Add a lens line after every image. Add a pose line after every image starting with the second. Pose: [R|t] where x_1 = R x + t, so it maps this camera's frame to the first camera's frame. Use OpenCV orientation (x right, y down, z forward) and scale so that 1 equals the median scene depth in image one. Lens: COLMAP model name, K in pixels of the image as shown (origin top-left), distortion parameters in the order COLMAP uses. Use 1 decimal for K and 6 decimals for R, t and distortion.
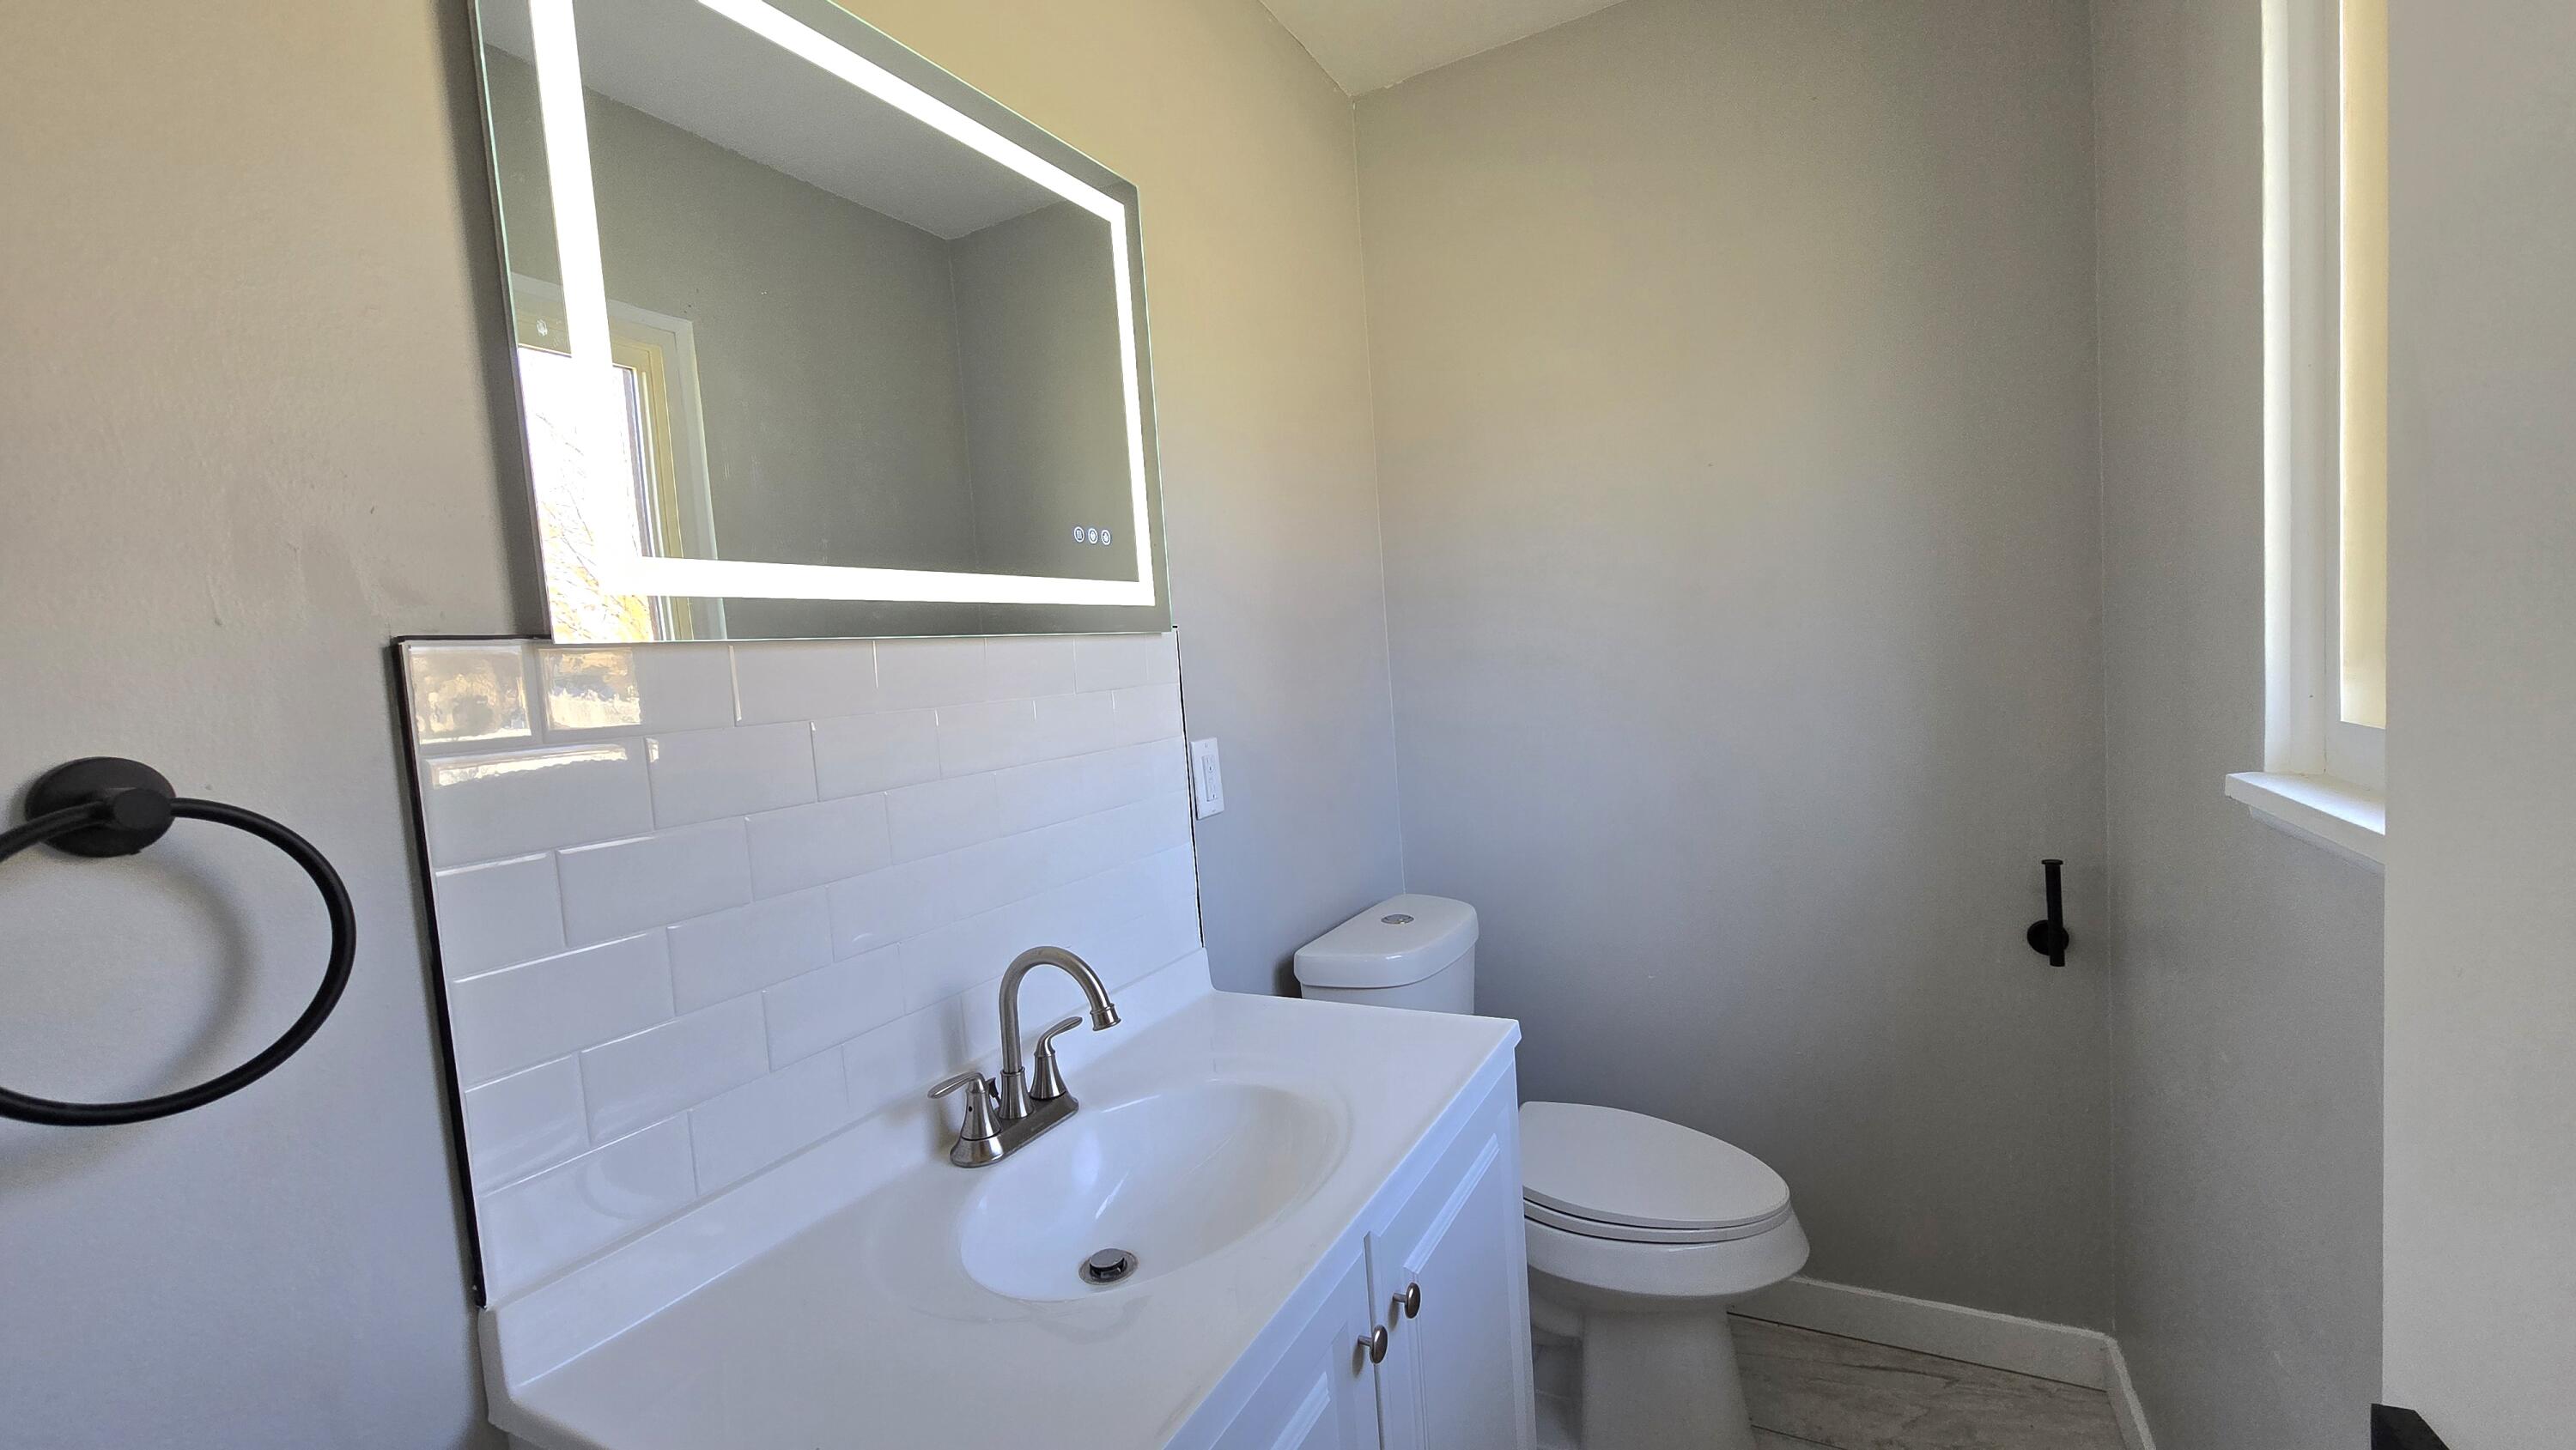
lens RADIAL K [[1051.8, 0, 1274.3], [0, 1051.8, 739.5], [0, 0, 1]] dist [-0.005020, -0.000105]
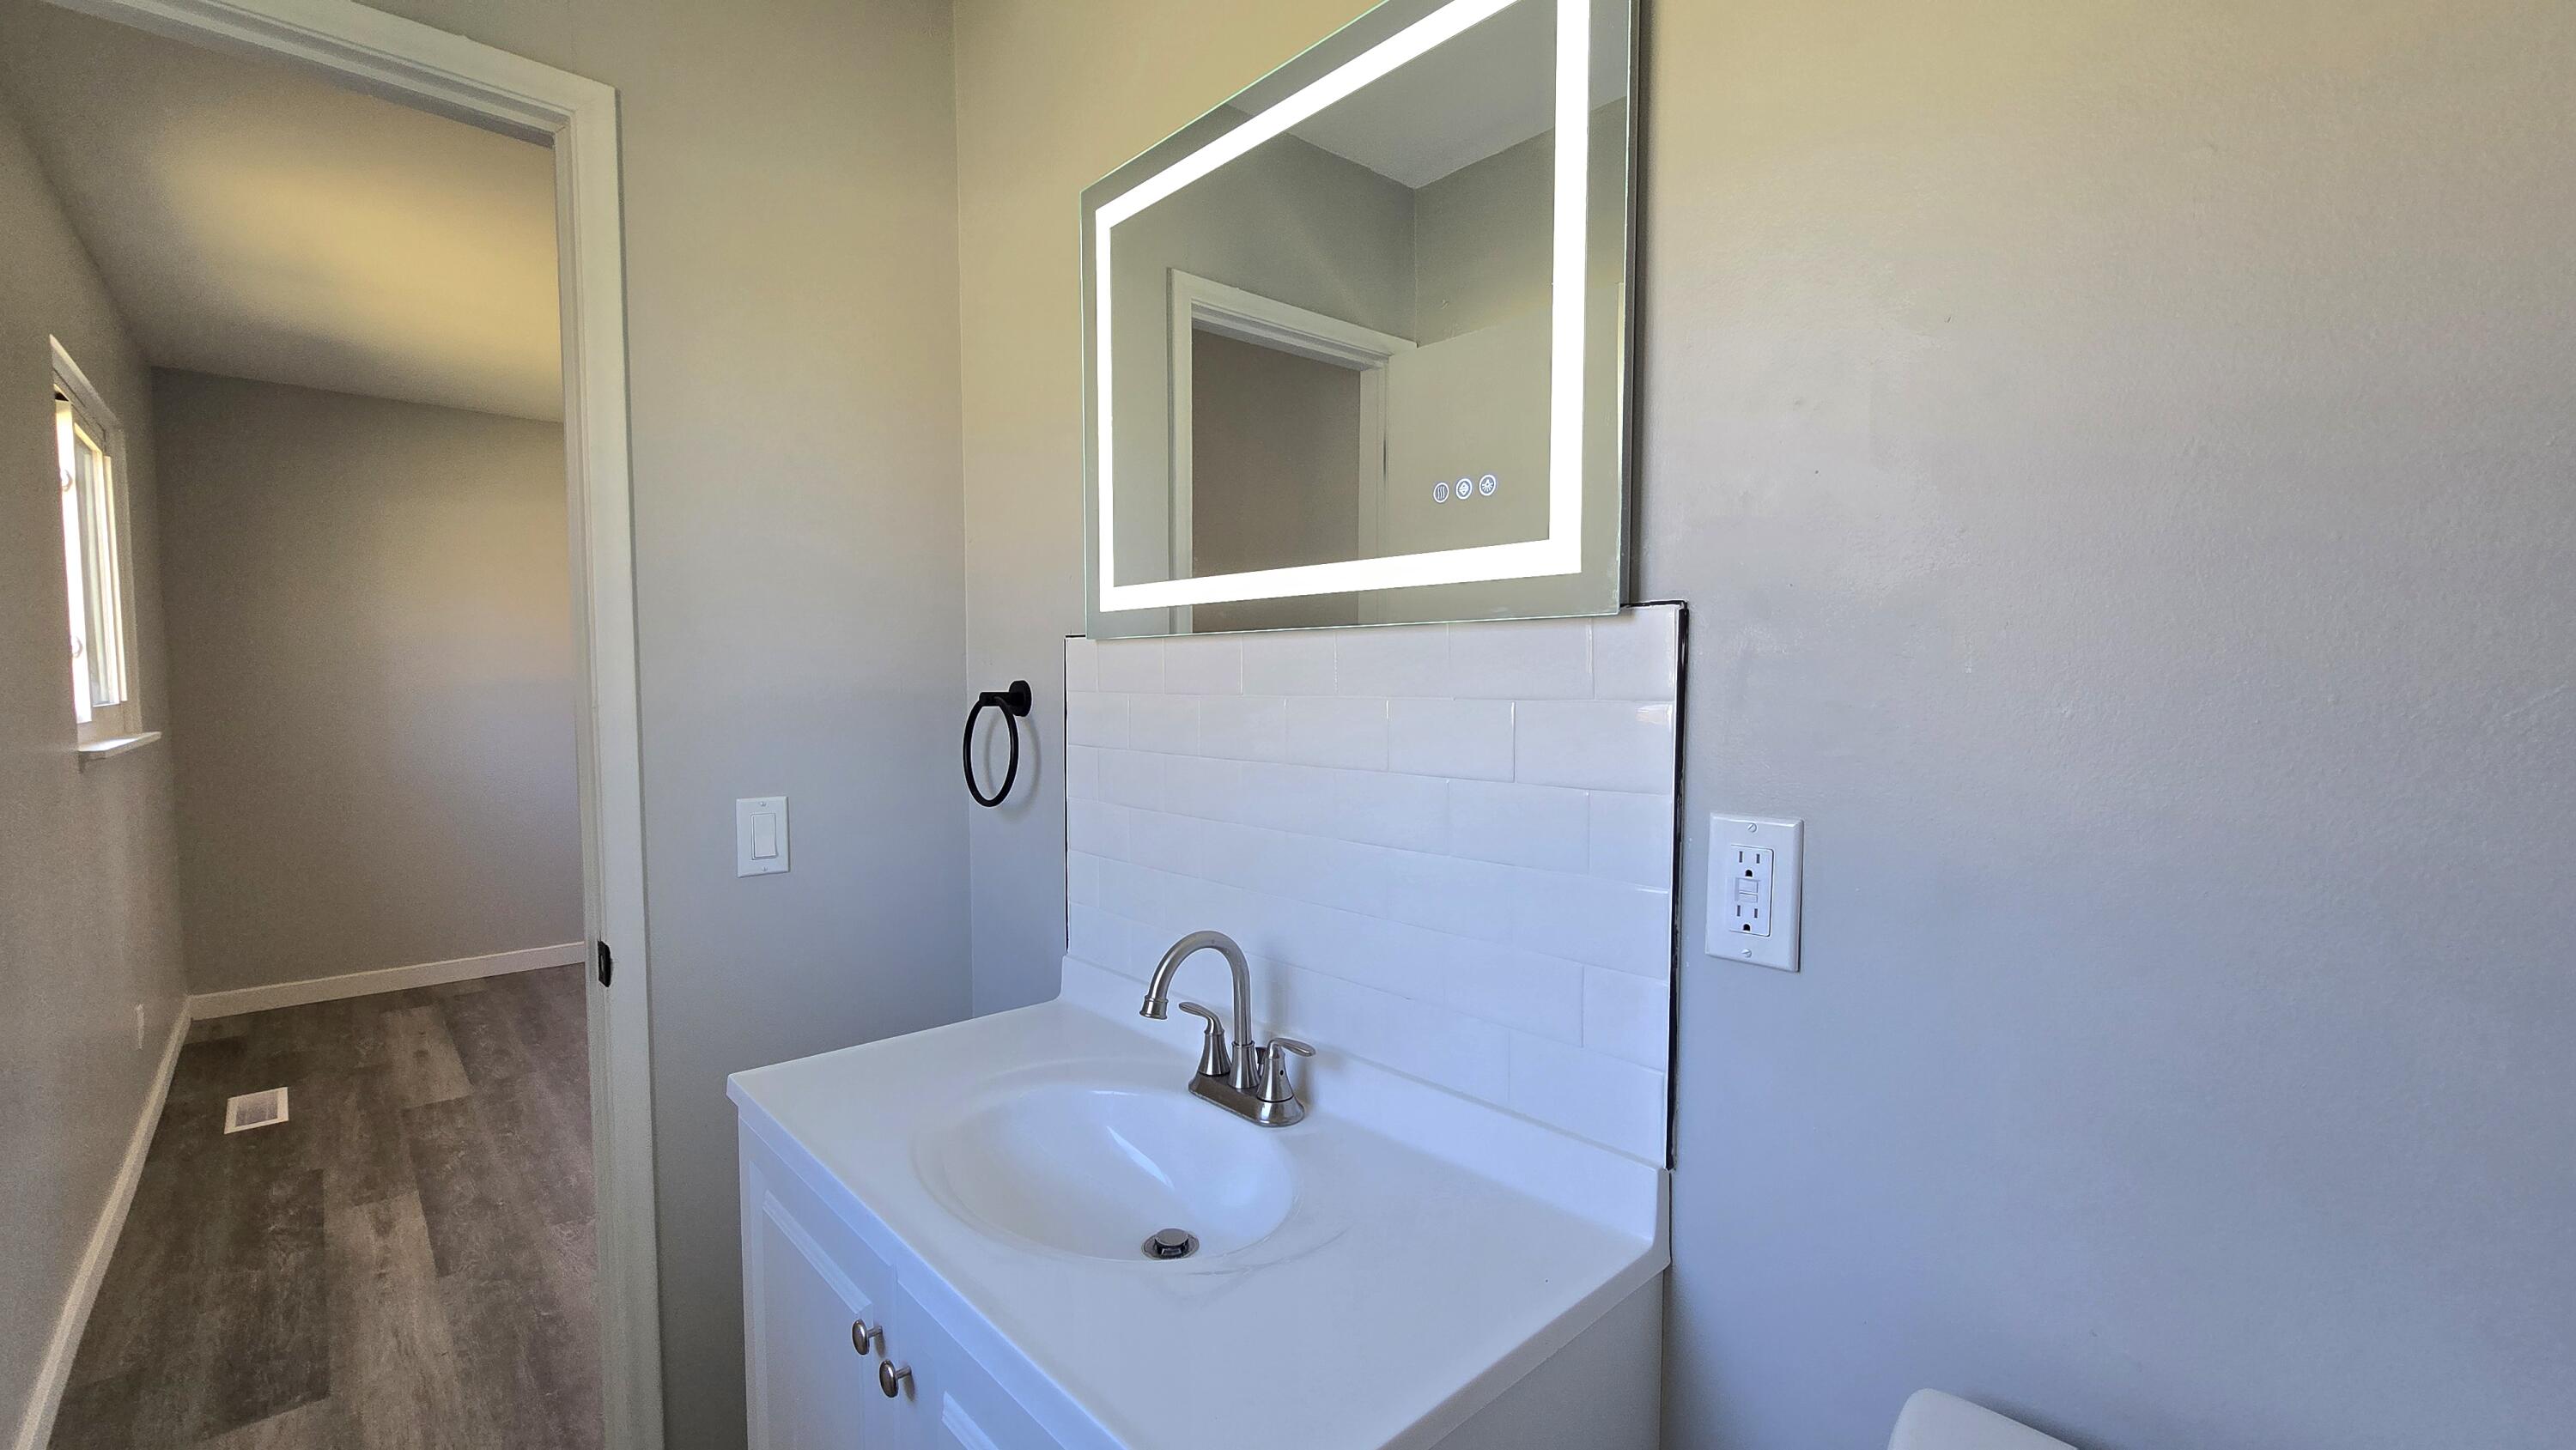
lens RADIAL K [[1051.8, 0, 1274.3], [0, 1051.8, 739.5], [0, 0, 1]] dist [-0.005020, -0.000105]
pose [[-0.311912, 0.129751, -0.941209, 0.631974], [-0.046840, 0.987327, 0.151632, -0.135313], [0.948956, 0.091382, -0.301882, 1.198776]]
